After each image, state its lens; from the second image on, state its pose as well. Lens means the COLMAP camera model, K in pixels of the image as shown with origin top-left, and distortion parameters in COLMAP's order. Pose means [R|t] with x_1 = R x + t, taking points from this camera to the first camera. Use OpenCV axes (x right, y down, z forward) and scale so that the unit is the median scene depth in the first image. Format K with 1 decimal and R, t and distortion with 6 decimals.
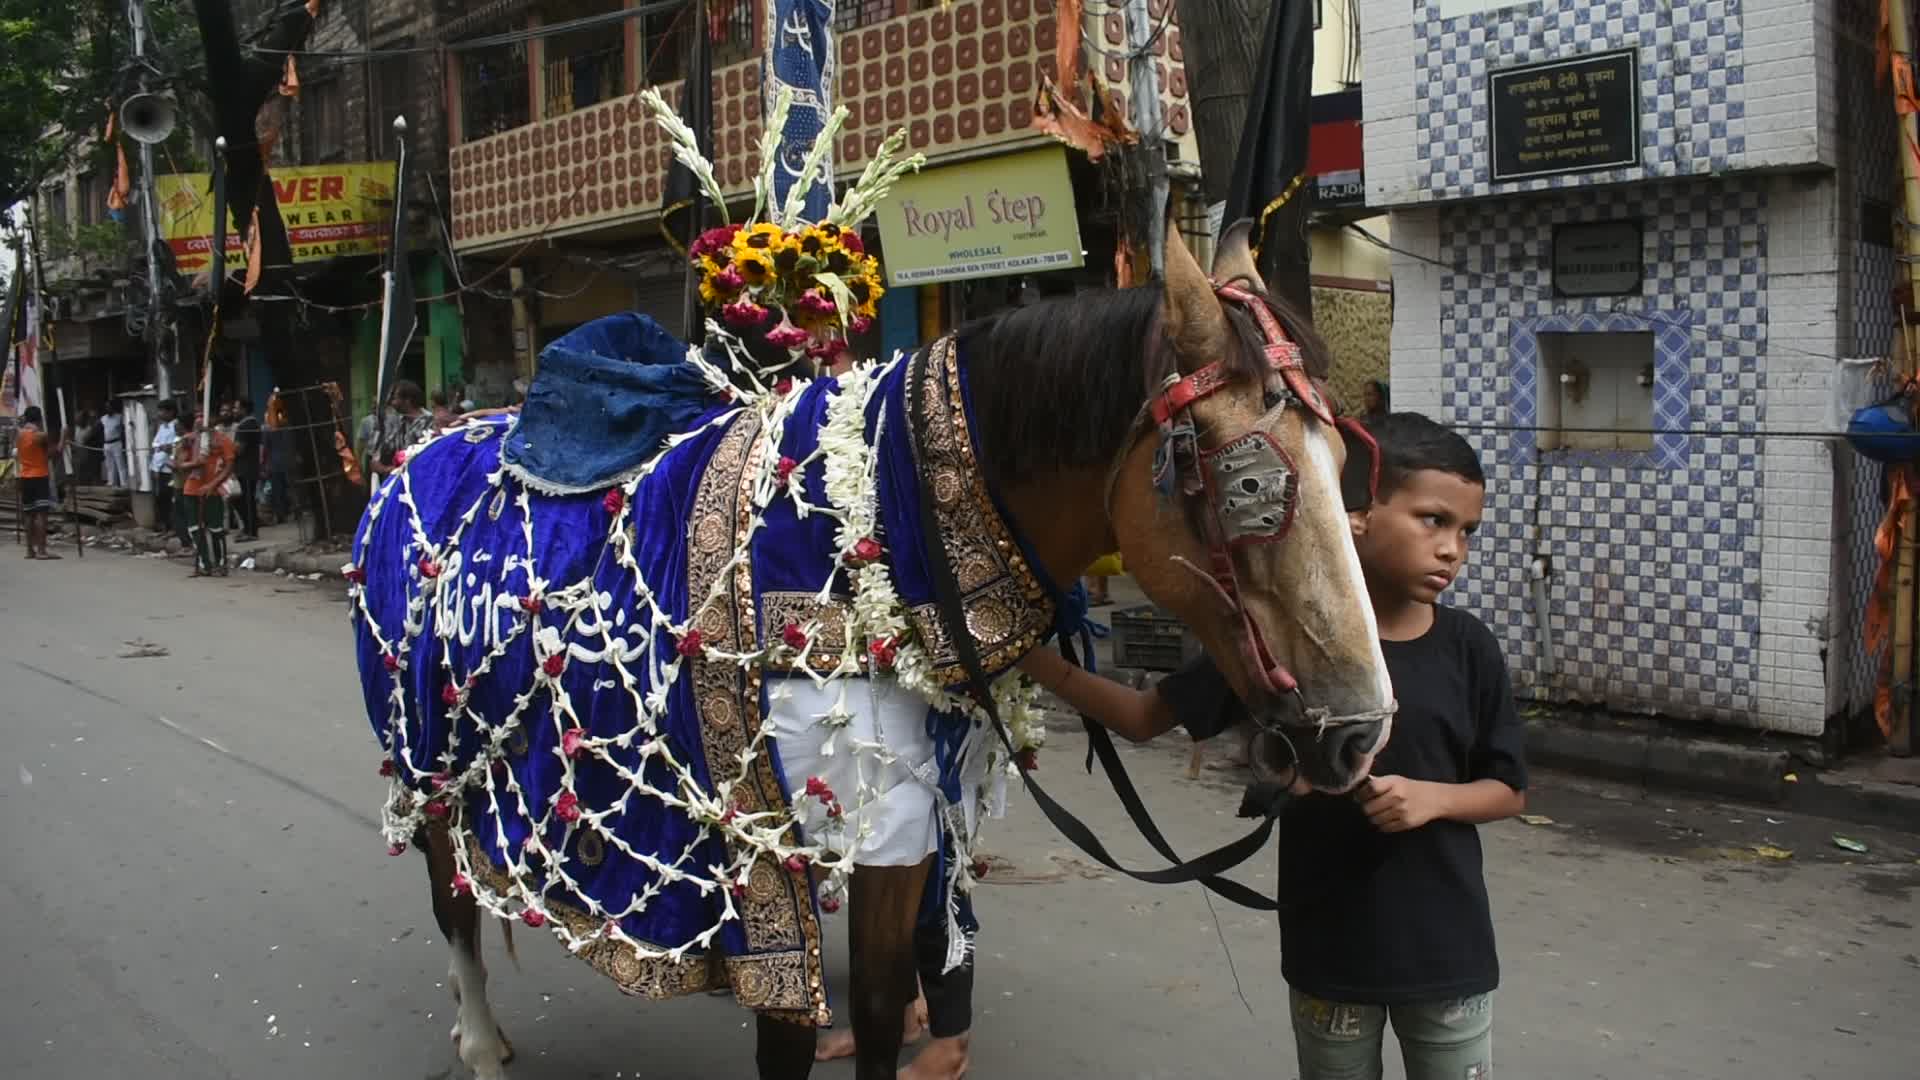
lens RADIAL K [[1519.5, 0, 943.8], [0, 1519.5, 501.3], [0, 0, 1]] dist [-0.092968, 0.016609]
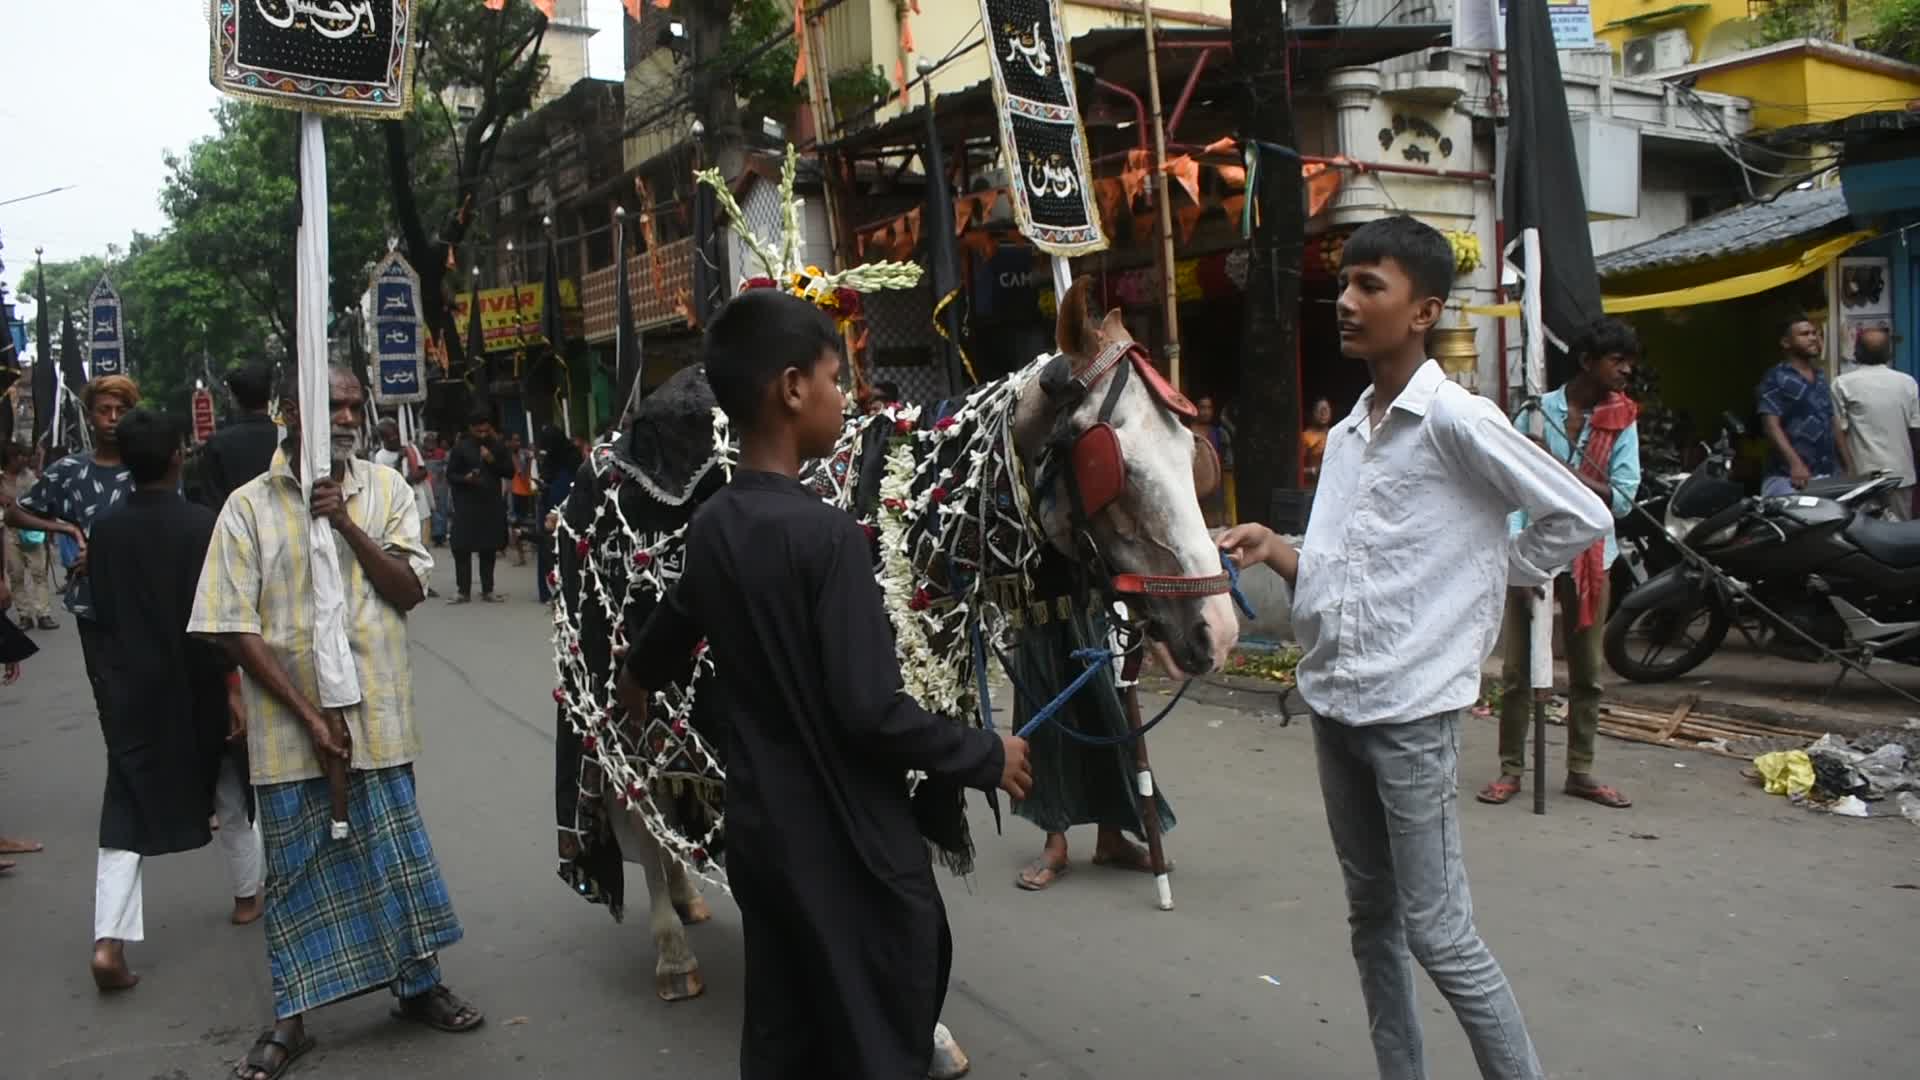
lens RADIAL K [[1523.6, 0, 987.4], [0, 1523.6, 535.2], [0, 0, 1]] dist [-0.068848, -0.046645]
pose [[0.973522, -0.008547, -0.228432, 0.456414], [0.012083, 0.999828, 0.014089, 0.021622], [0.228272, -0.016476, 0.973458, -0.472302]]
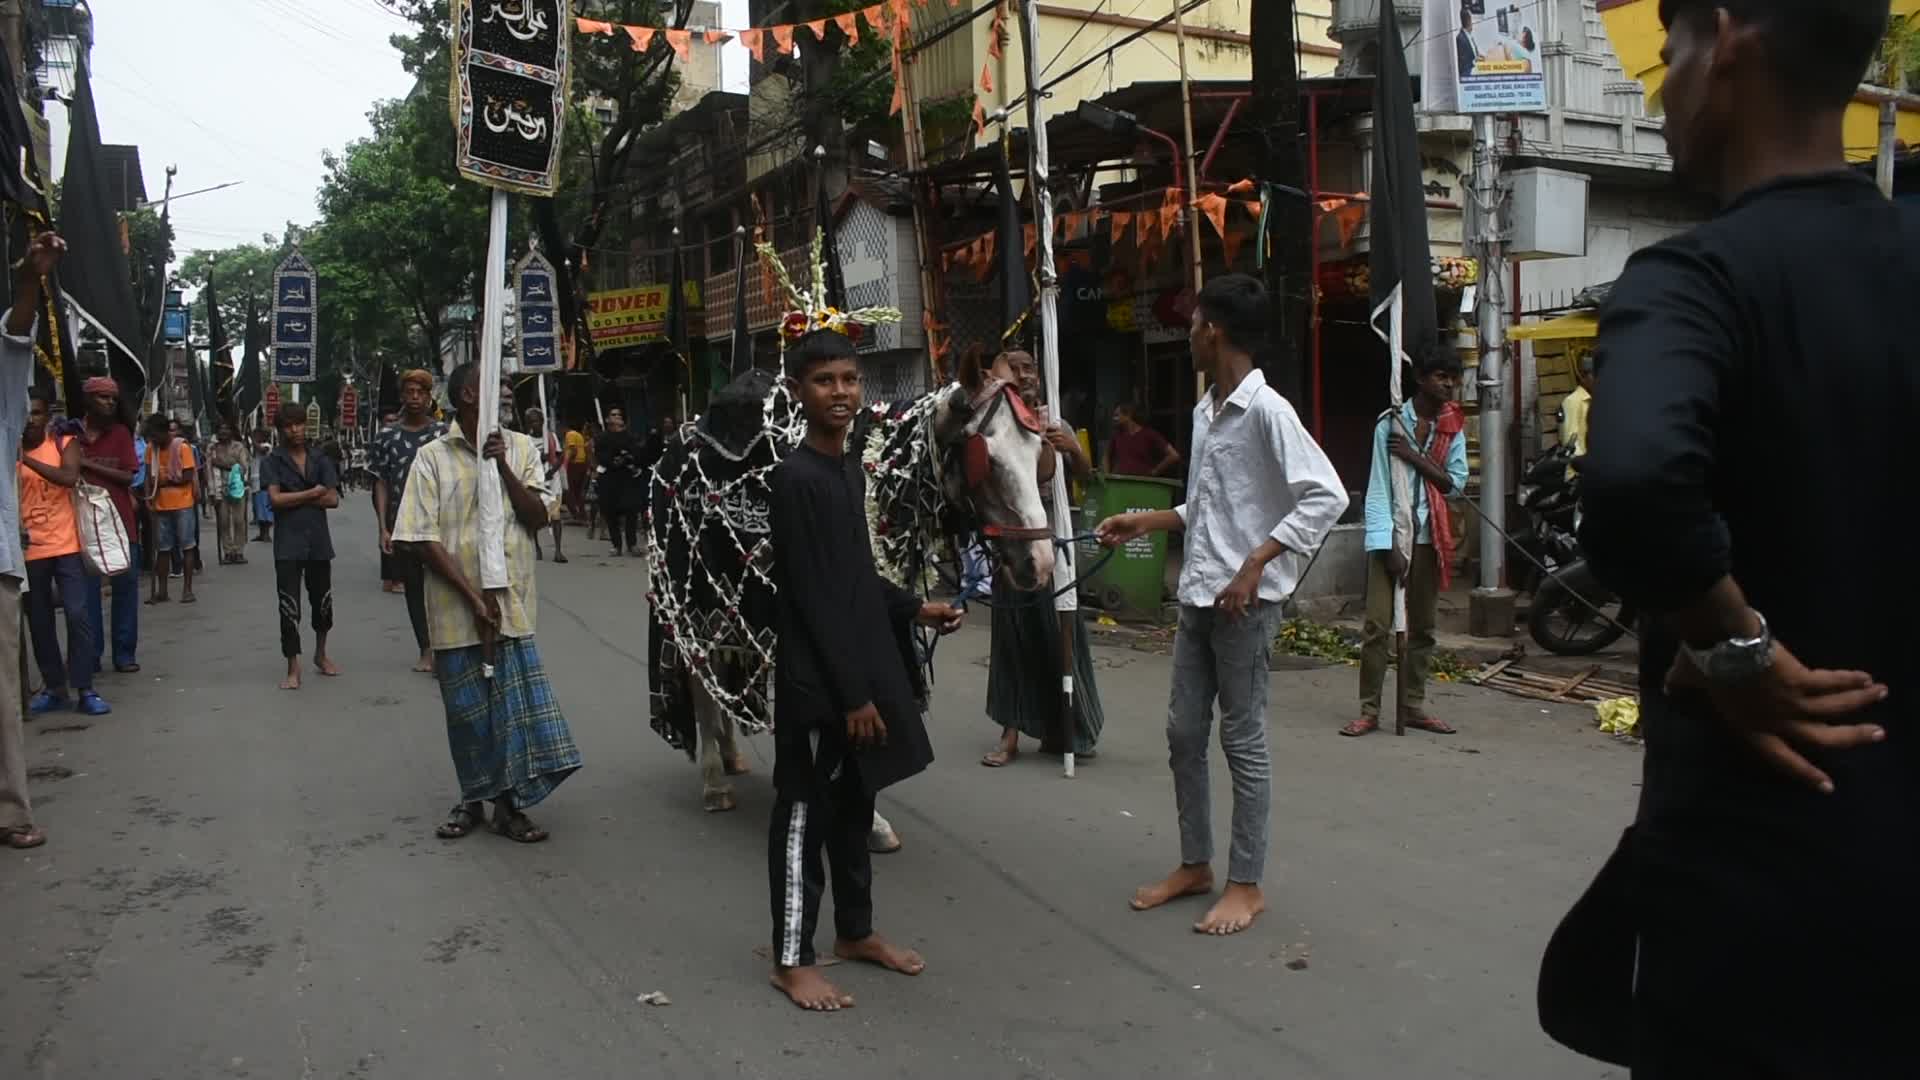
lens RADIAL K [[1524.4, 0, 960.0], [0, 1524.4, 540.0], [0, 0, 1]] dist [-0.008391, -0.242717]
pose [[0.947586, 0.026580, -0.318395, 0.506044], [-0.023773, 0.999637, 0.012702, 0.031065], [0.318616, -0.004467, 0.947873, -0.550671]]
